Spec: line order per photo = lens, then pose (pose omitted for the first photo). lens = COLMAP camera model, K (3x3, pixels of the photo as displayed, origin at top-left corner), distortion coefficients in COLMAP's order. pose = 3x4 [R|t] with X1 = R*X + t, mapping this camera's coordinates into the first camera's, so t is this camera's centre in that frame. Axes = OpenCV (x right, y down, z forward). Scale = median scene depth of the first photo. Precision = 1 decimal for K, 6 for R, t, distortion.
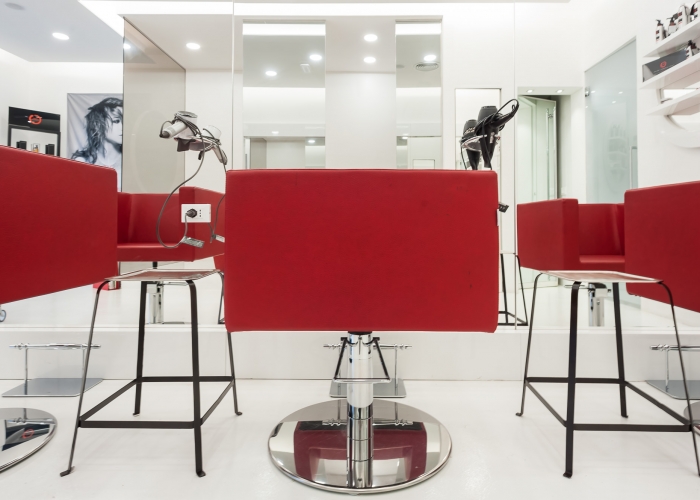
lens RADIAL K [[447.2, 0, 359.9], [0, 447.2, 227.5], [0, 0, 1]] dist [0.066192, 0.000610]
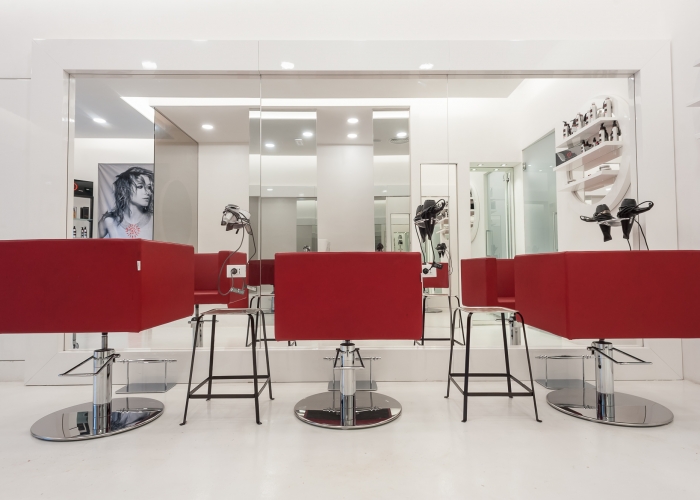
lens RADIAL K [[420.7, 0, 350.0], [0, 420.7, 250.0], [0, 0, 1]] dist [0.058019, -0.000394]
pose [[0.999879, -0.007487, 0.013615, -0.003567], [0.008160, 0.998712, -0.050083, -0.015396], [-0.013222, 0.050188, 0.998652, -0.219202]]
